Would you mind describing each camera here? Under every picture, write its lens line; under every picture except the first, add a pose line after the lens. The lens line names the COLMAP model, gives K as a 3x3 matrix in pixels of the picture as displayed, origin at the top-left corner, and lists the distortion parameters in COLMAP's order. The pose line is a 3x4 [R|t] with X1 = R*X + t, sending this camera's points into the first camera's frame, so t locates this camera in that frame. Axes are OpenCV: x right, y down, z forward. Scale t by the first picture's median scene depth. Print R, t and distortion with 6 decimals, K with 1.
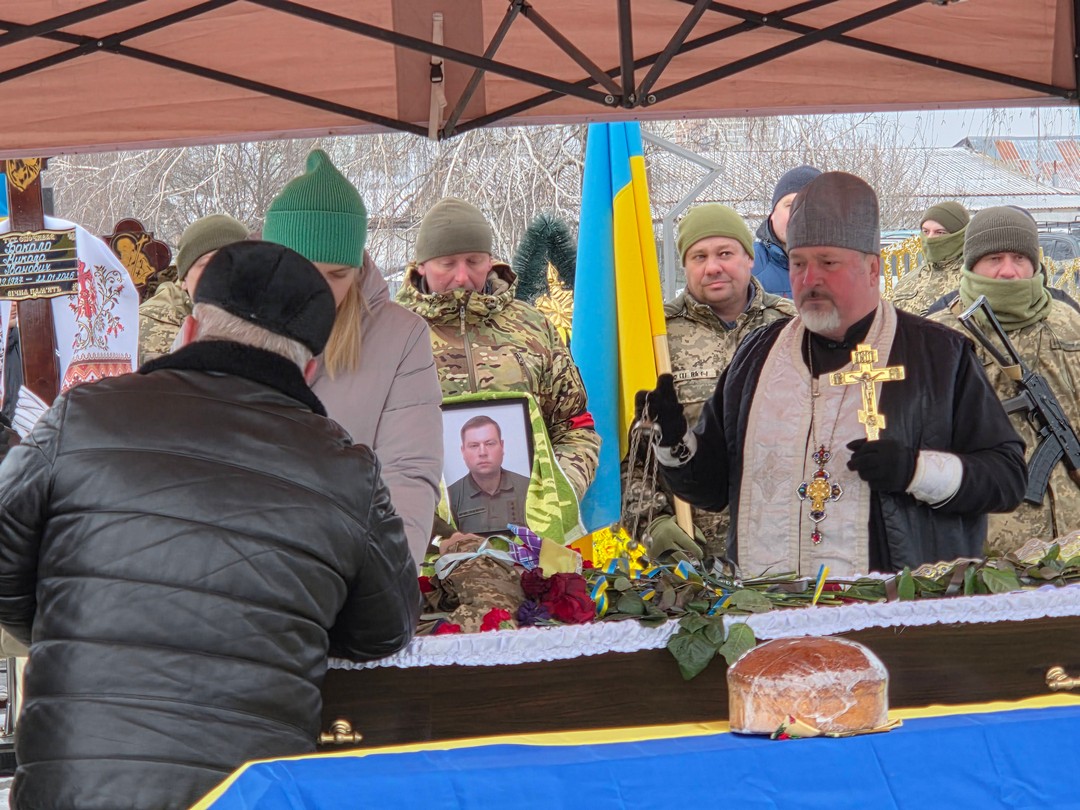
lens RADIAL K [[4521.3, 0, 540.0], [0, 4521.3, 405.0], [0, 0, 1]] dist [-1.338673, 47.315618]
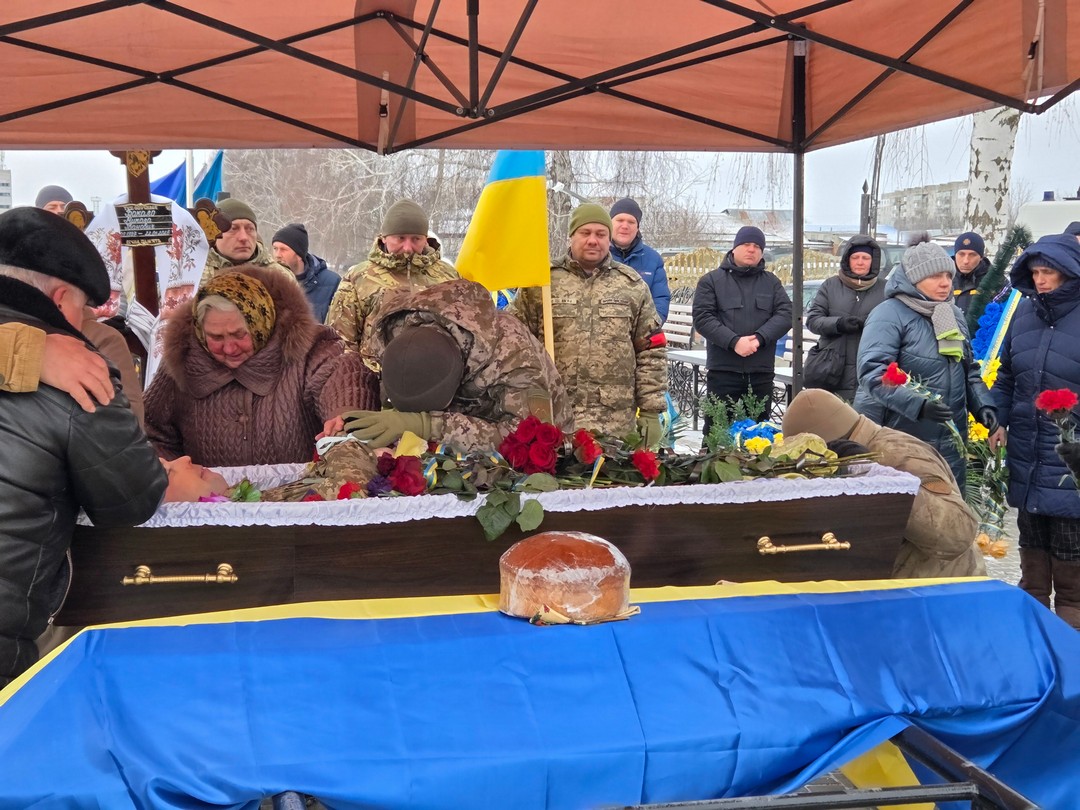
lens RADIAL K [[1419.3, 0, 540.0], [0, 1419.3, 405.0], [0, 0, 1]] dist [0.090546, -0.001227]
pose [[0.998527, 0.045349, -0.029772, 0.057989], [-0.043202, 0.996671, 0.069148, -0.009726], [0.032809, -0.067760, 0.997162, 0.571378]]
